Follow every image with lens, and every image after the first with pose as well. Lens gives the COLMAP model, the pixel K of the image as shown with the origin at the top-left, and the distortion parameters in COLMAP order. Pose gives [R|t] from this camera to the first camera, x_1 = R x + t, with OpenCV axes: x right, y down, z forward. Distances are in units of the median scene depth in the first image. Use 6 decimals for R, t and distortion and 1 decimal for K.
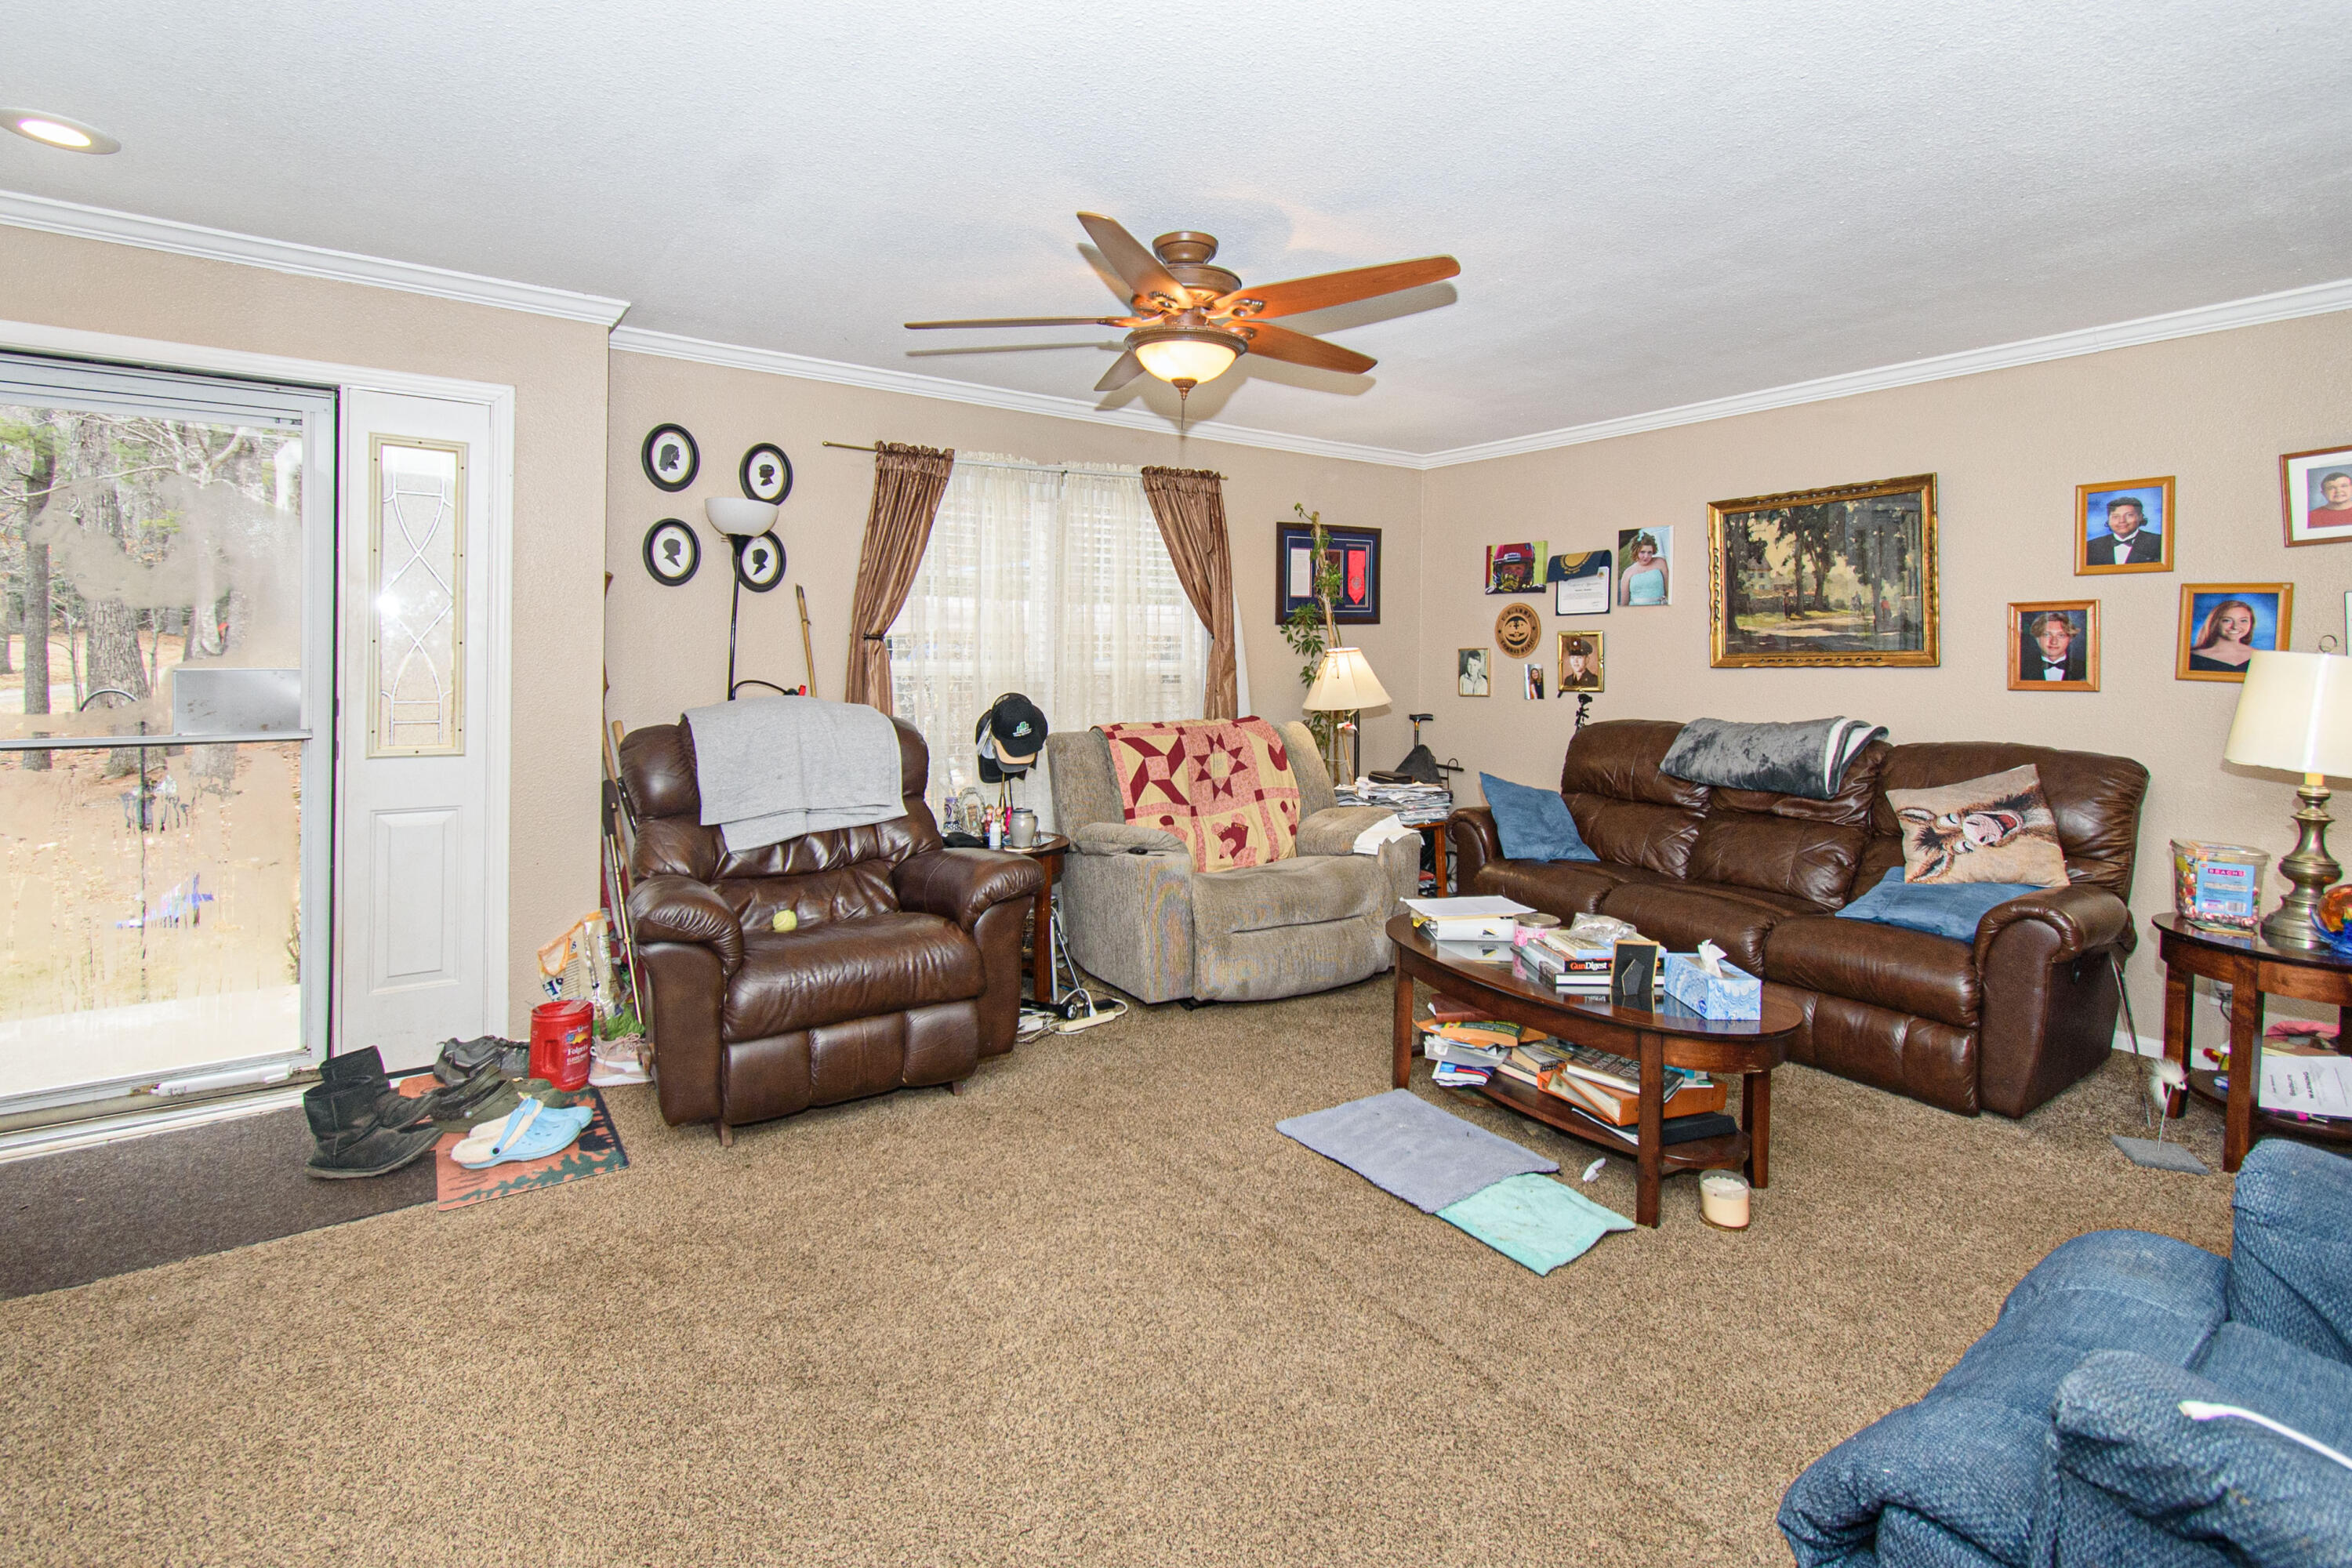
lens RADIAL K [[1118.9, 0, 1183.3], [0, 1118.9, 669.1], [0, 0, 1]] dist [0.001068, 0.000263]
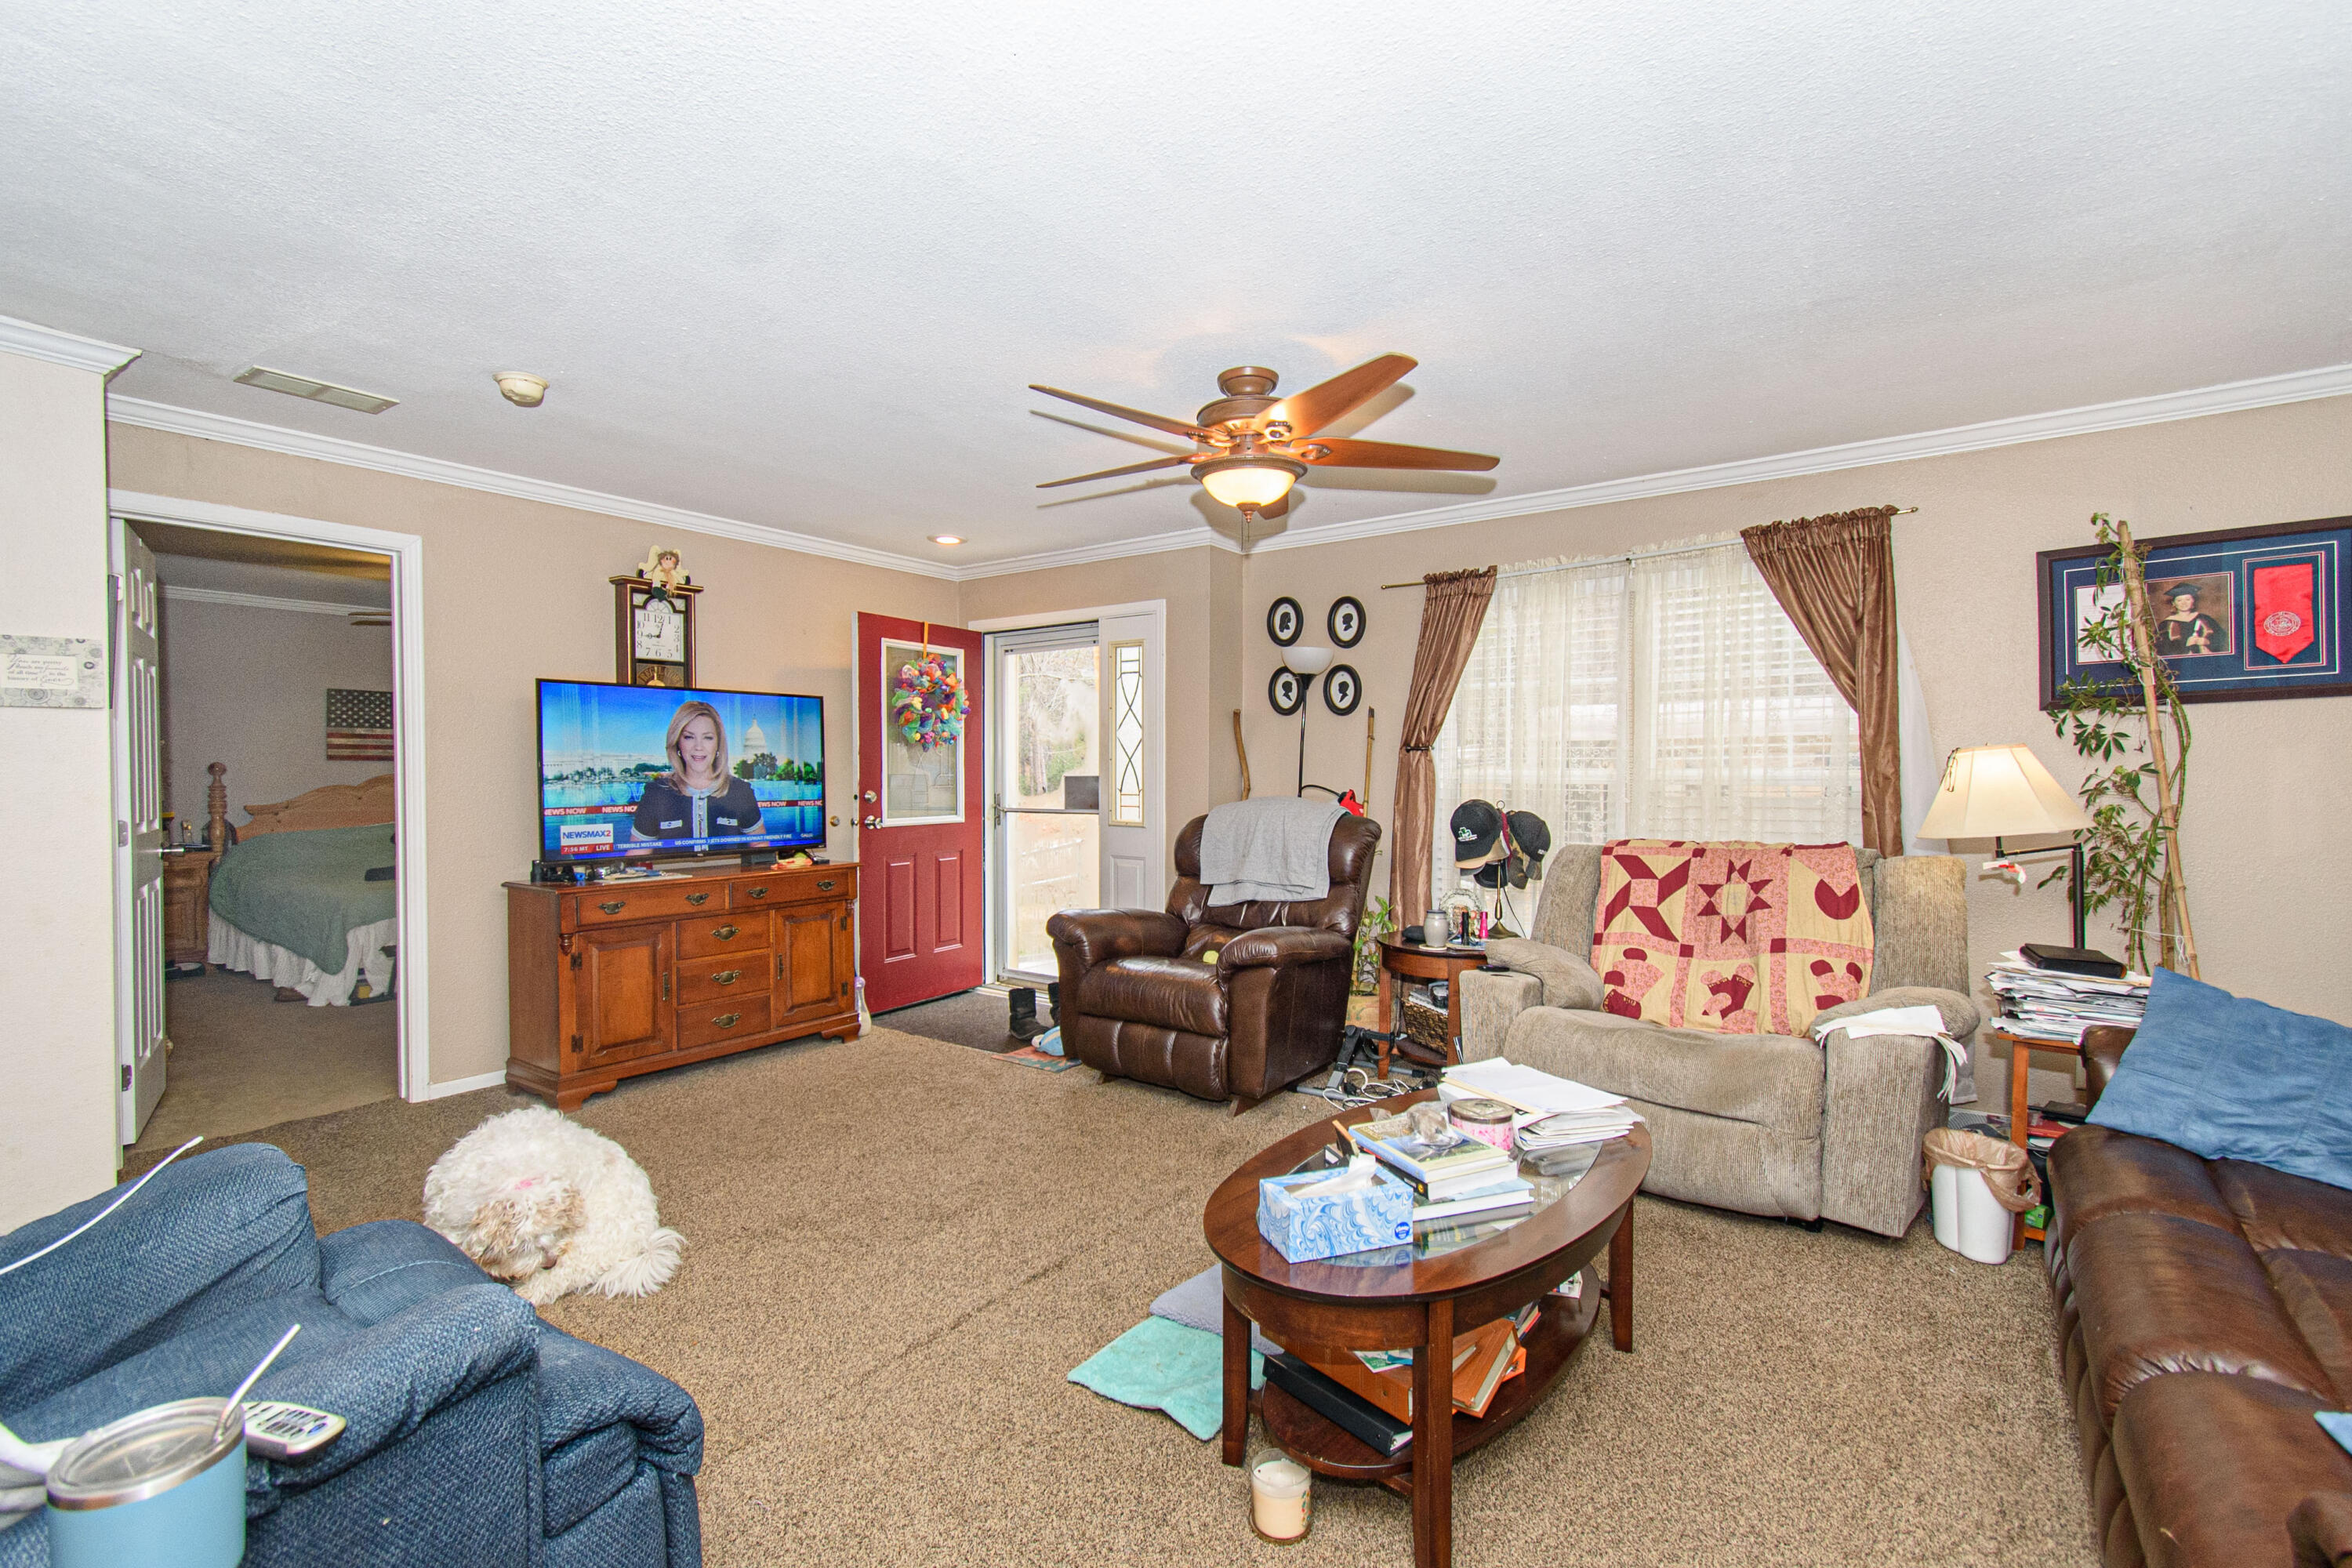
lens RADIAL K [[1033.6, 0, 1176.0], [0, 1033.6, 784.0], [0, 0, 1]] dist [-0.000871, 0.000014]
pose [[0.321757, 0.006312, -0.946801, 0.606291], [-0.004458, 0.999977, 0.005151, 0.002998], [0.946812, 0.002564, 0.321778, 0.406501]]
